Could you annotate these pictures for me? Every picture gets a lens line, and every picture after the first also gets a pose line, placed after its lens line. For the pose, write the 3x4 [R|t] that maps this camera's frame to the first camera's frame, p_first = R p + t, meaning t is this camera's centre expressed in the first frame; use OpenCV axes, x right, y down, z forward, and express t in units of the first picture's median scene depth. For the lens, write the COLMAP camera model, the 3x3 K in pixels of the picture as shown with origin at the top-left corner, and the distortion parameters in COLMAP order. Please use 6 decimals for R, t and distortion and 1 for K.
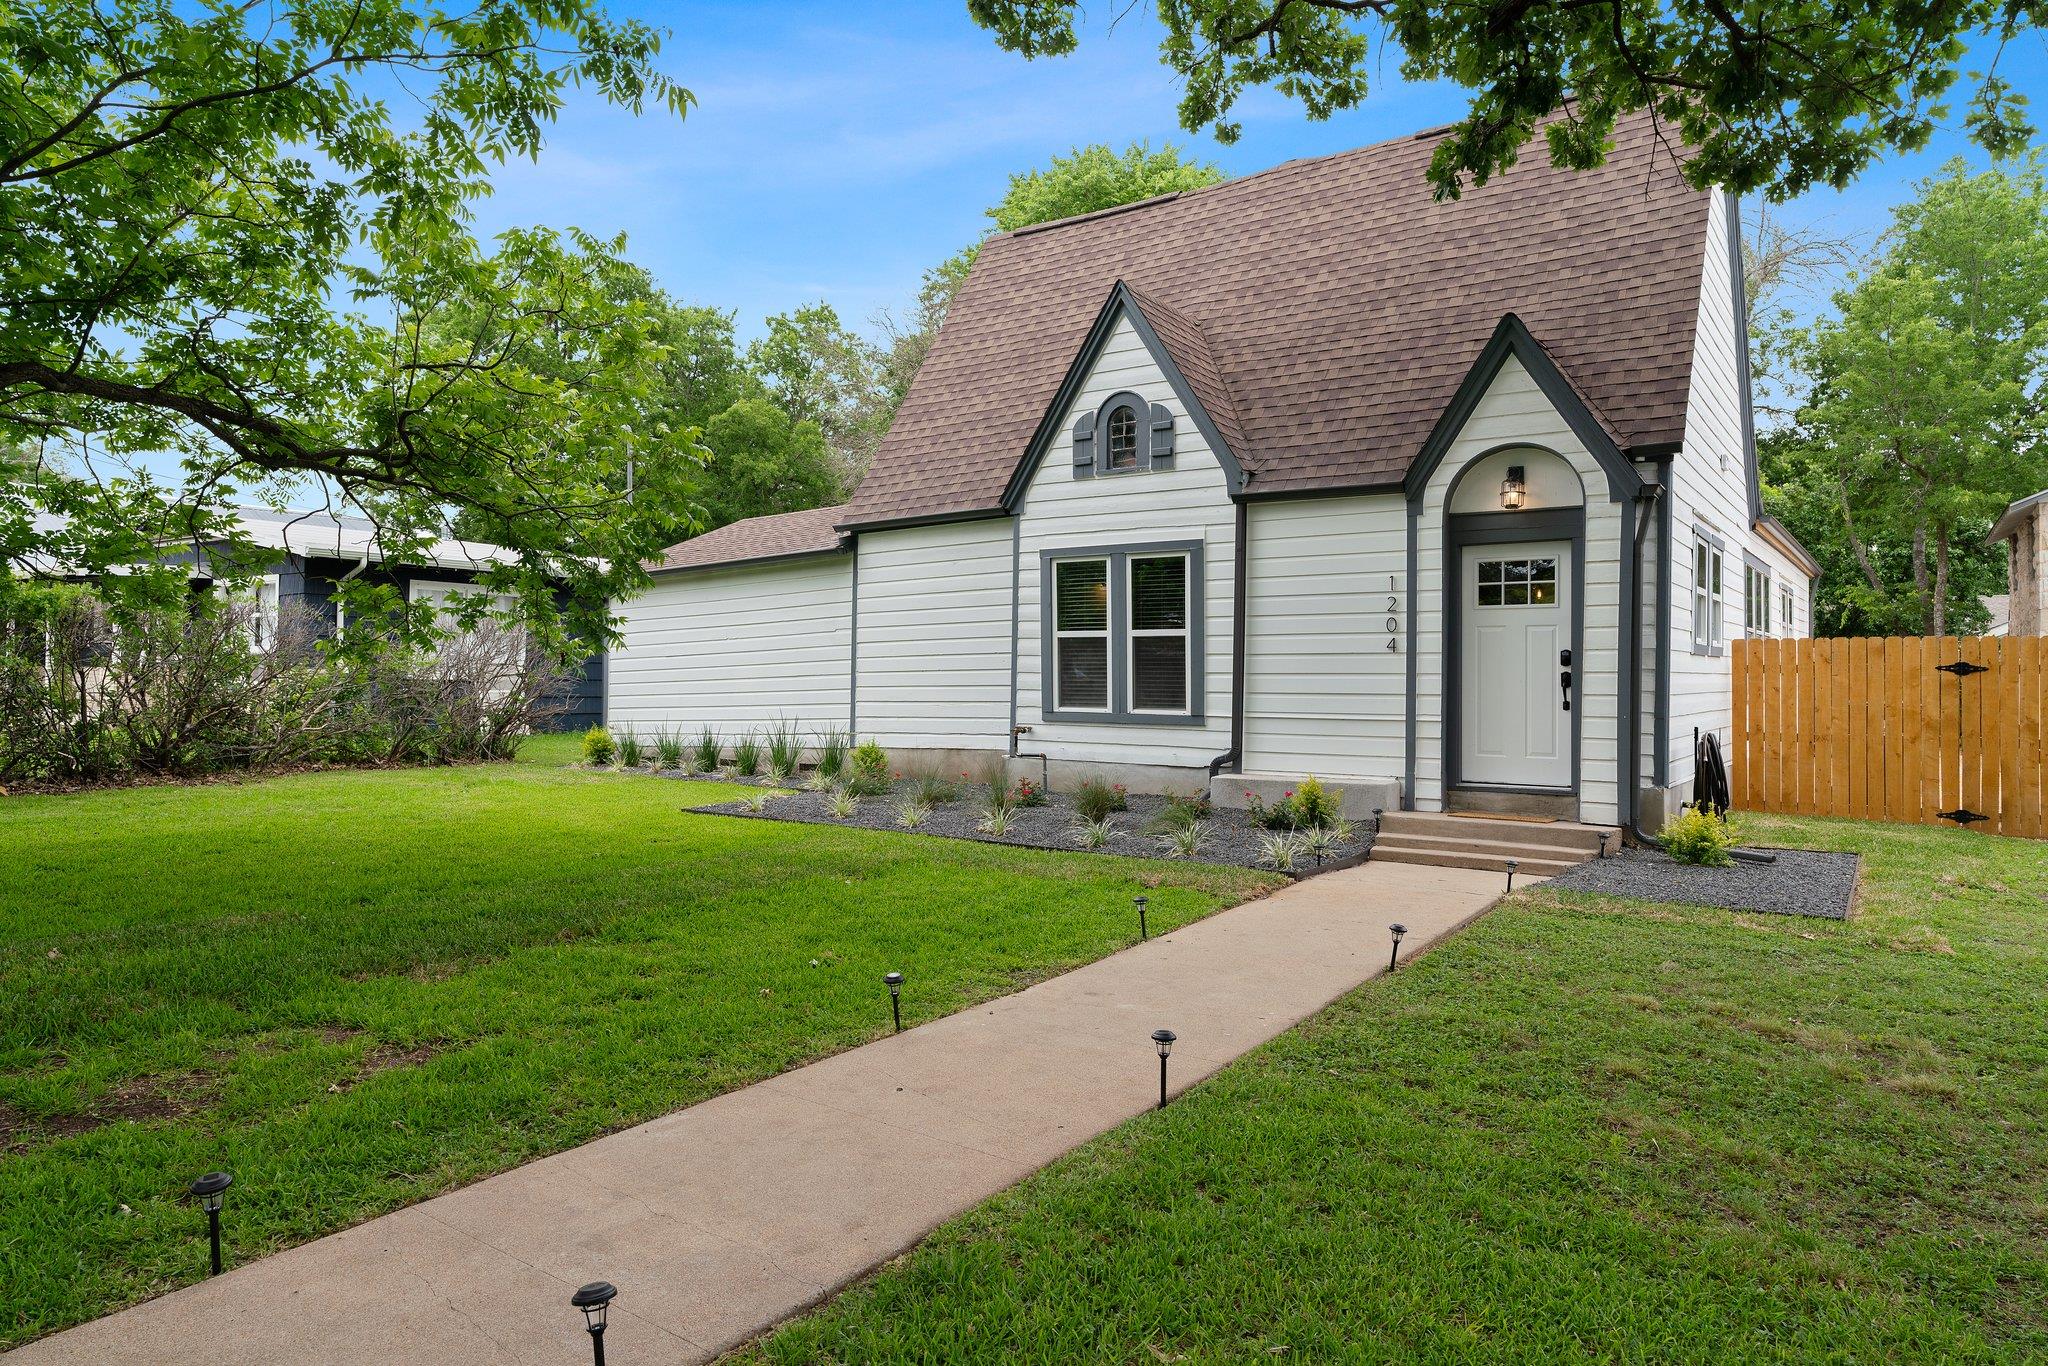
lens RADIAL K [[1311.5, 0, 1025.2], [0, 1311.5, 676.1], [0, 0, 1]] dist [-0.001787, 0.000237]
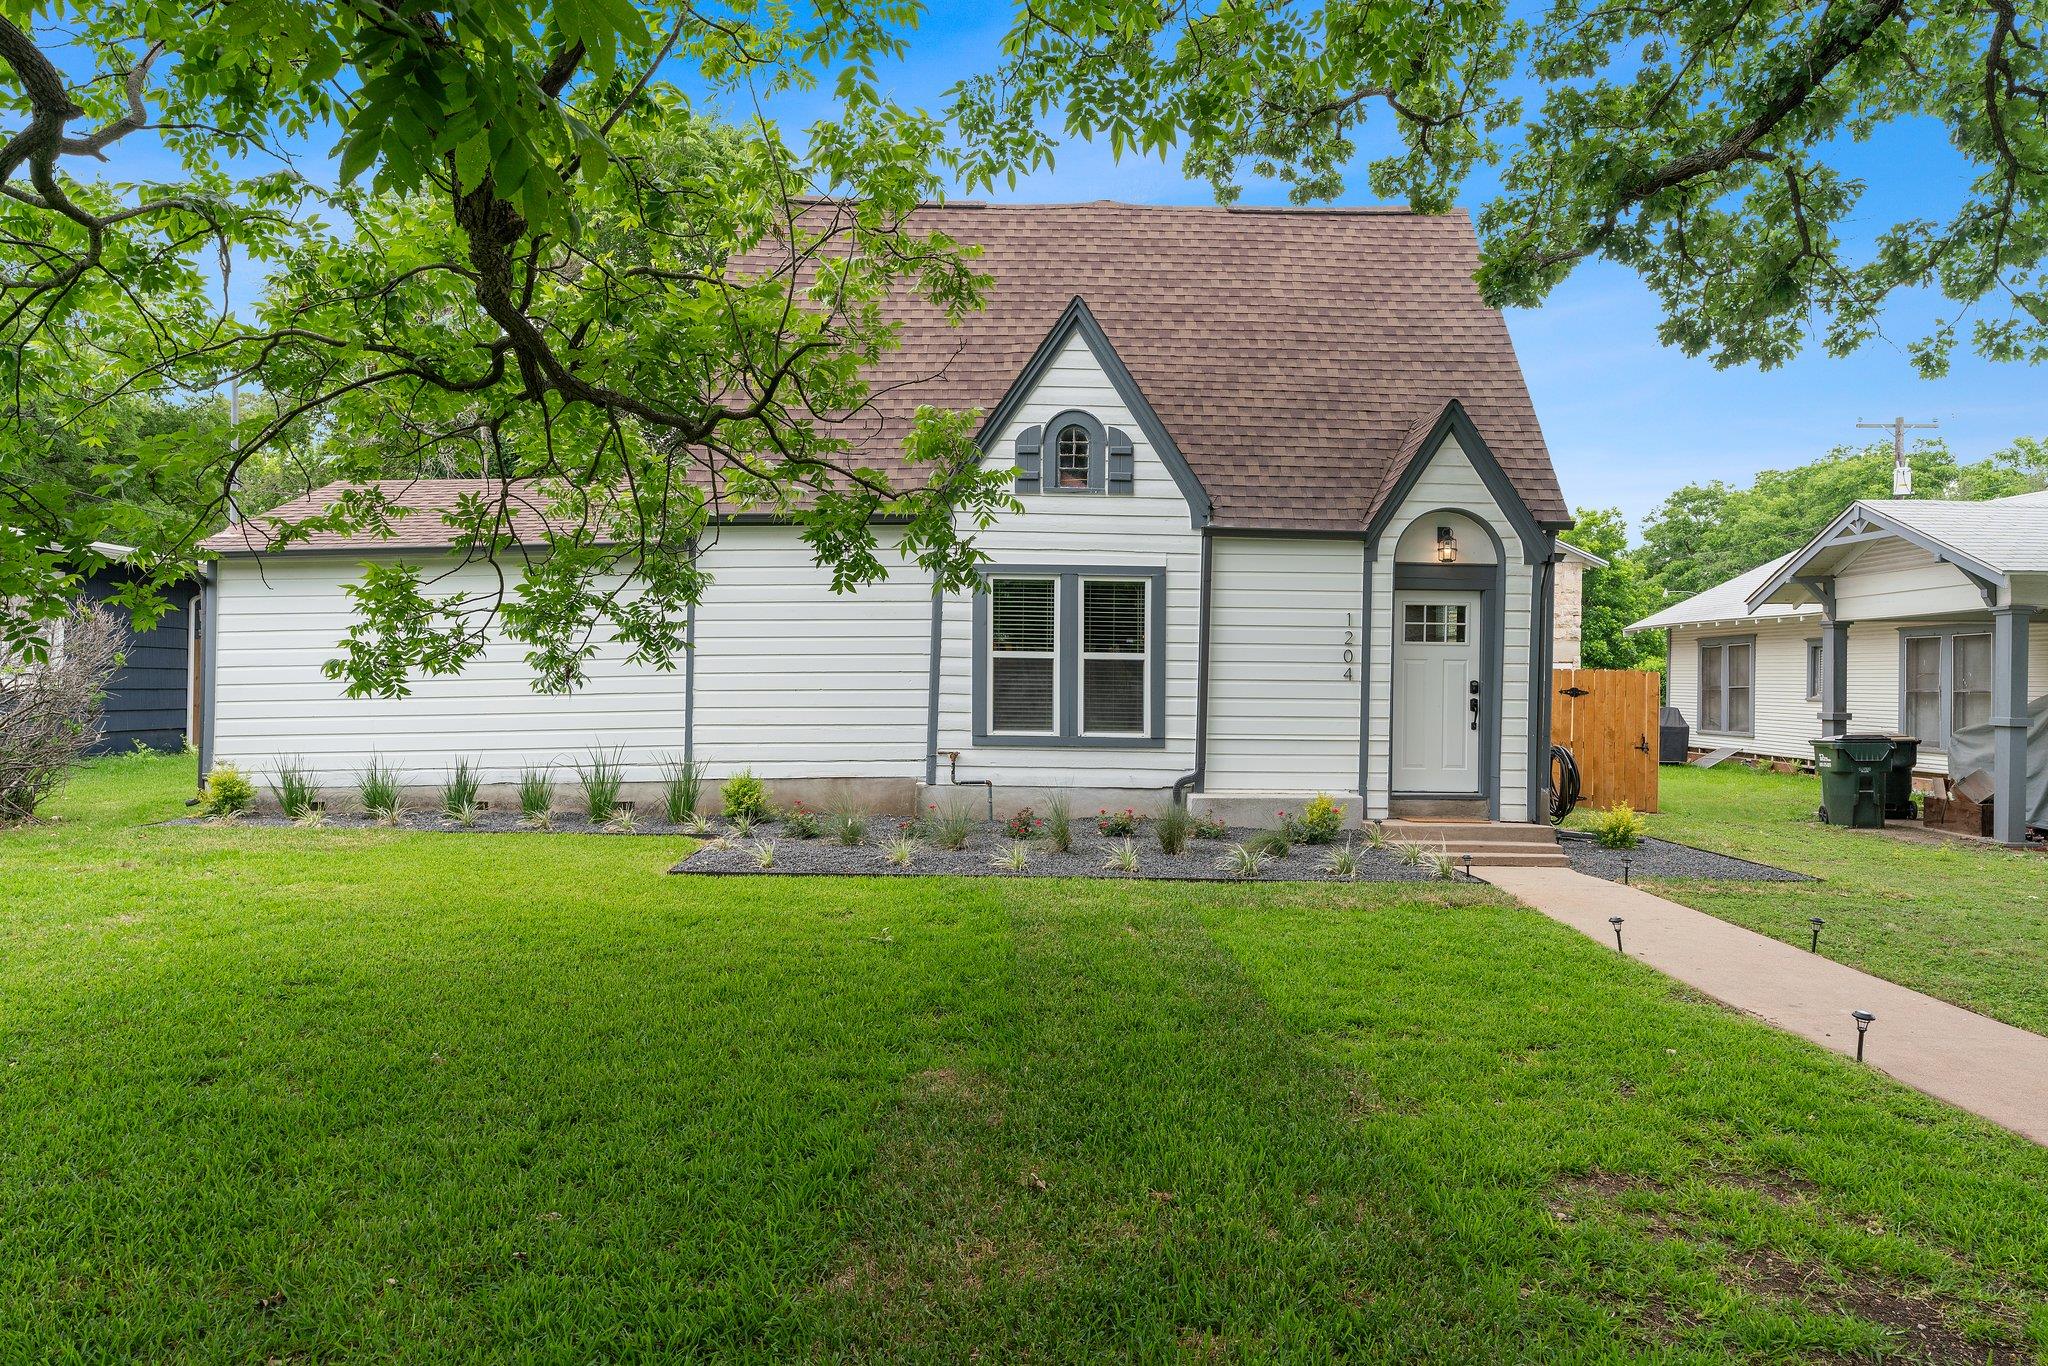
lens RADIAL K [[1311.5, 0, 1023.5], [0, 1311.5, 693.3], [0, 0, 1]] dist [-0.001787, 0.000237]
pose [[0.790302, 0.000770, 0.612717, -0.577792], [-0.010023, 0.999882, 0.011671, -0.015781], [-0.612635, -0.015365, 0.790216, 0.250196]]
